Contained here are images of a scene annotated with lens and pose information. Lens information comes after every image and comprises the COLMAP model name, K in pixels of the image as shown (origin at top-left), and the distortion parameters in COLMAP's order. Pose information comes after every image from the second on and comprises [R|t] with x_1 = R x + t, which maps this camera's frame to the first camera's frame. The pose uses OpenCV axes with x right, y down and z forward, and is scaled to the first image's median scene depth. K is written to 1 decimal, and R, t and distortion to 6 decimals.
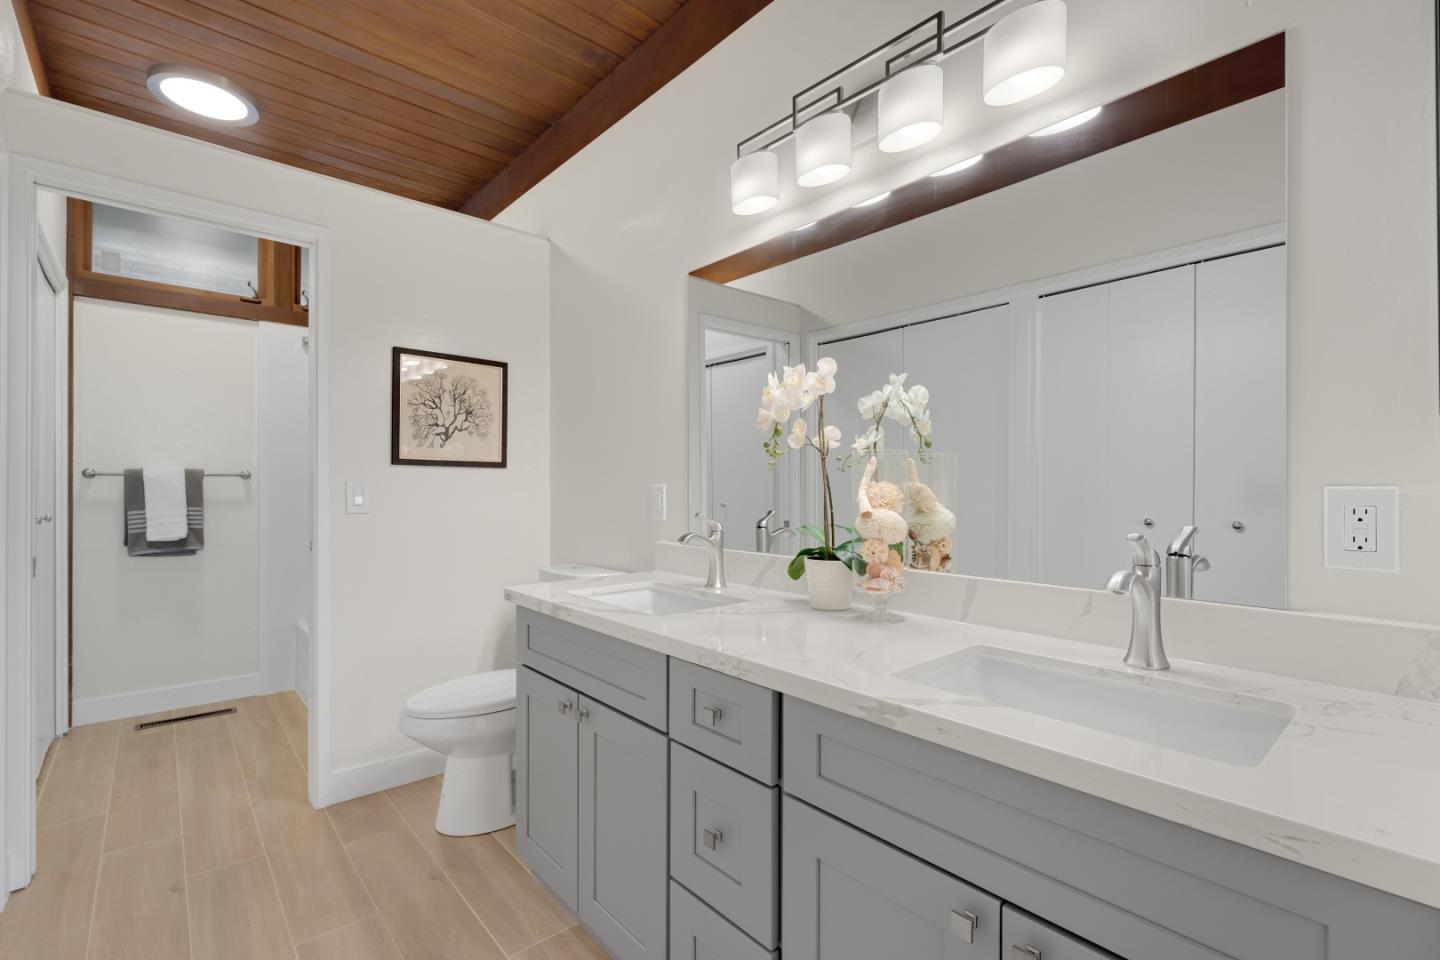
lens RADIAL K [[657.2, 0, 707.3], [0, 657.2, 470.5], [0, 0, 1]] dist [-0.001298, -0.000085]
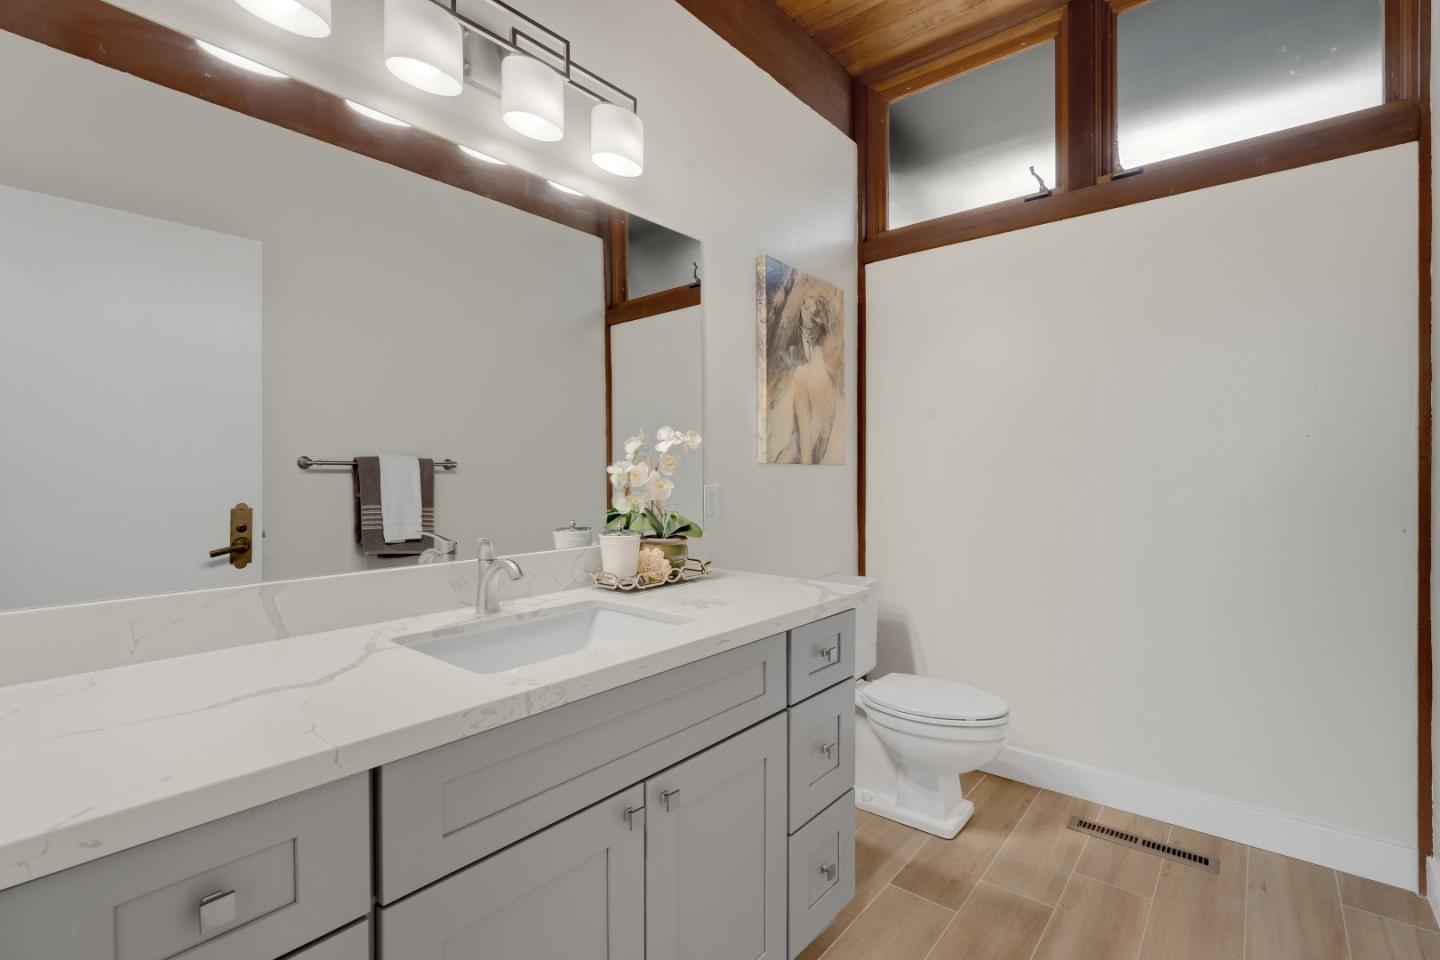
lens RADIAL K [[657.2, 0, 707.3], [0, 657.2, 470.5], [0, 0, 1]] dist [-0.001298, -0.000085]
pose [[-0.154900, -0.006278, 0.987910, -0.776071], [-0.011488, 0.999924, 0.004553, 0.014519], [-0.987863, -0.010644, -0.154961, 0.932218]]
